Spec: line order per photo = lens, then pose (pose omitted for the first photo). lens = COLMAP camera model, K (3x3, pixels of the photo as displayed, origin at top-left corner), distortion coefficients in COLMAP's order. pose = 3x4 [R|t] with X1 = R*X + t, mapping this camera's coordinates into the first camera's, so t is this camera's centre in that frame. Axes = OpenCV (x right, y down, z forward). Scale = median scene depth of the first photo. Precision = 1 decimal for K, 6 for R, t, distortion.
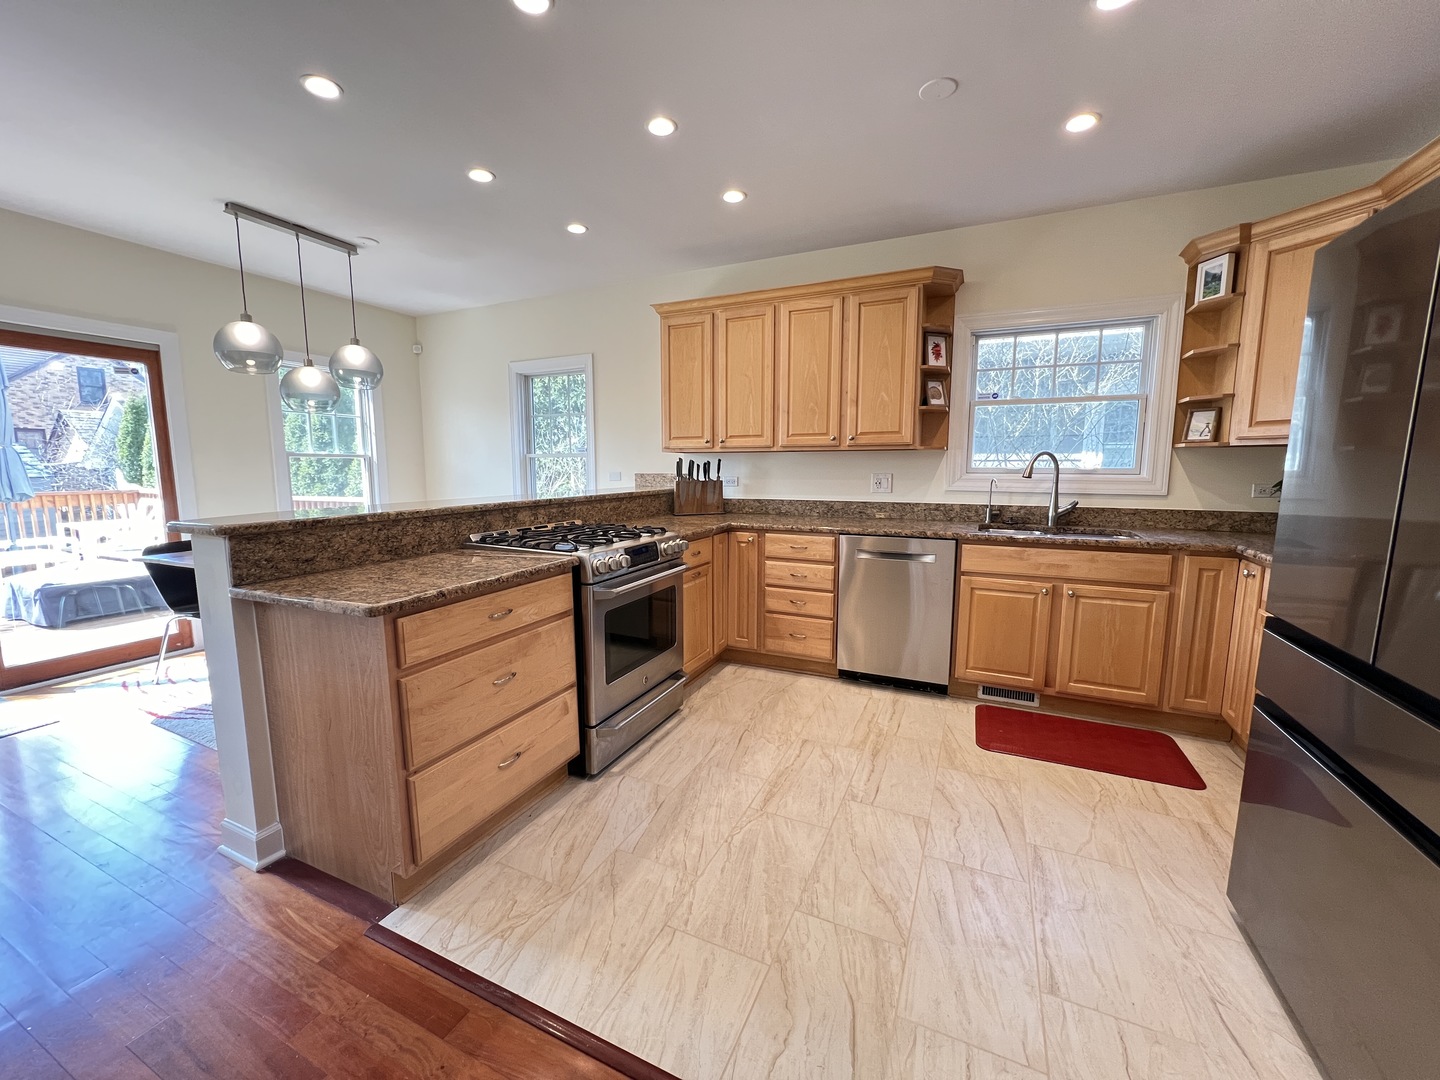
lens RADIAL K [[574.7, 0, 716.4], [0, 574.7, 539.2], [0, 0, 1]] dist [0.002071, 0.000098]
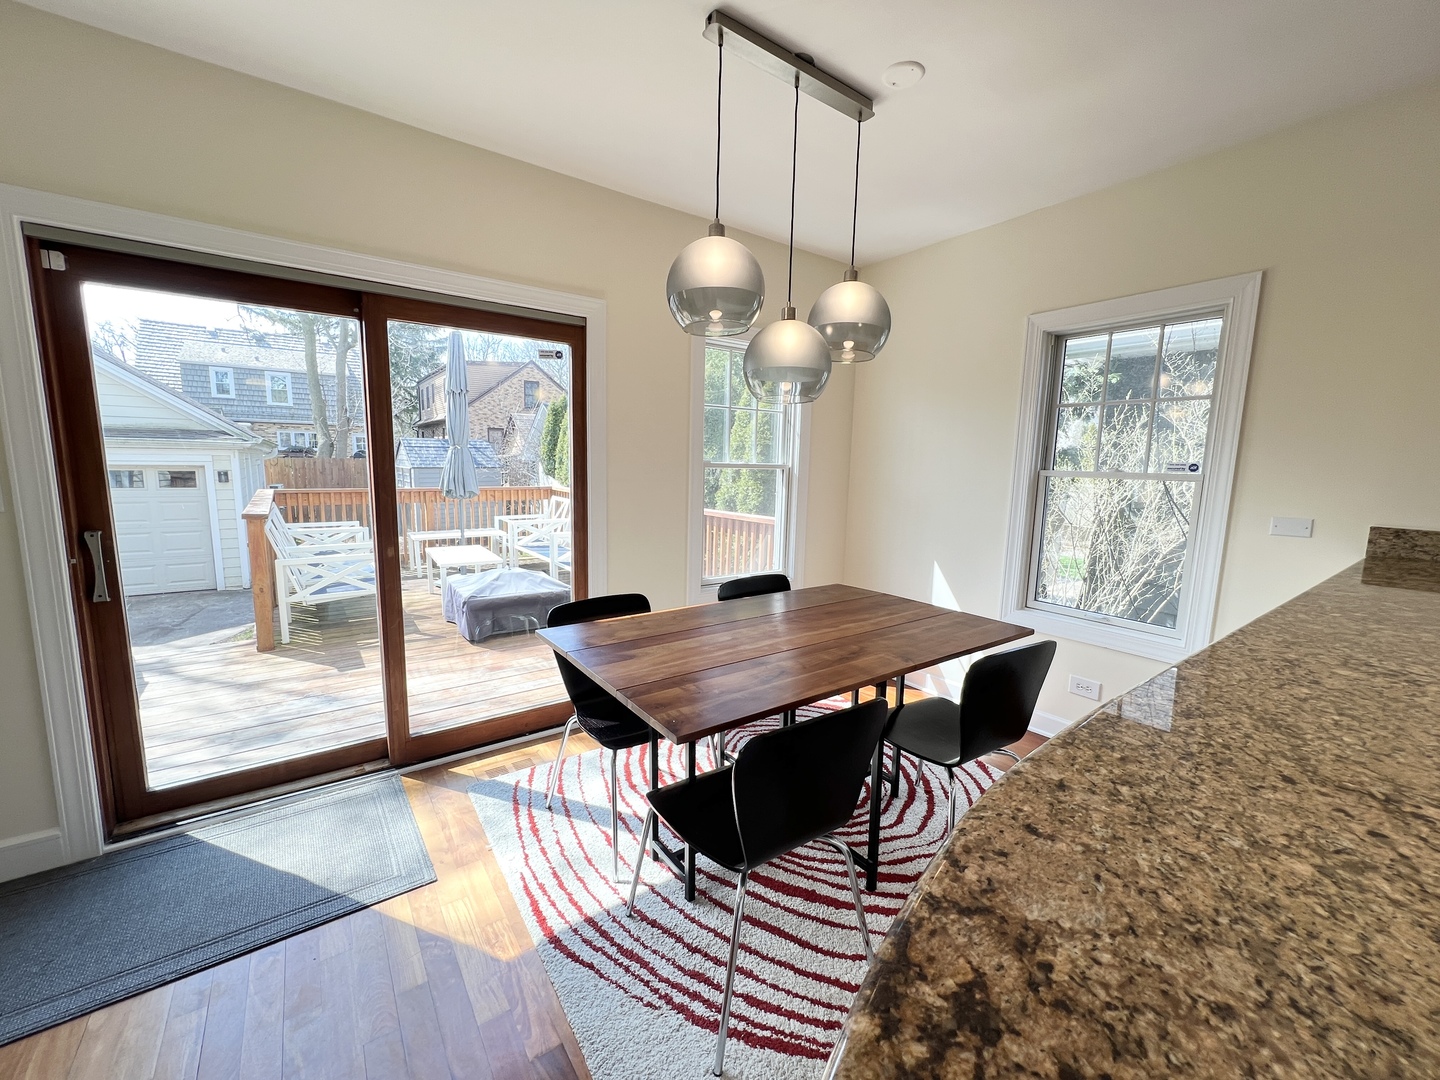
lens RADIAL K [[582.5, 0, 718.4], [0, 582.5, 544.5], [0, 0, 1]] dist [-0.001620, -0.000058]
pose [[0.872500, 0.090935, -0.480077, -0.363668], [-0.084446, 0.995808, 0.035151, -0.073808], [0.481261, 0.009871, 0.876522, 0.360205]]
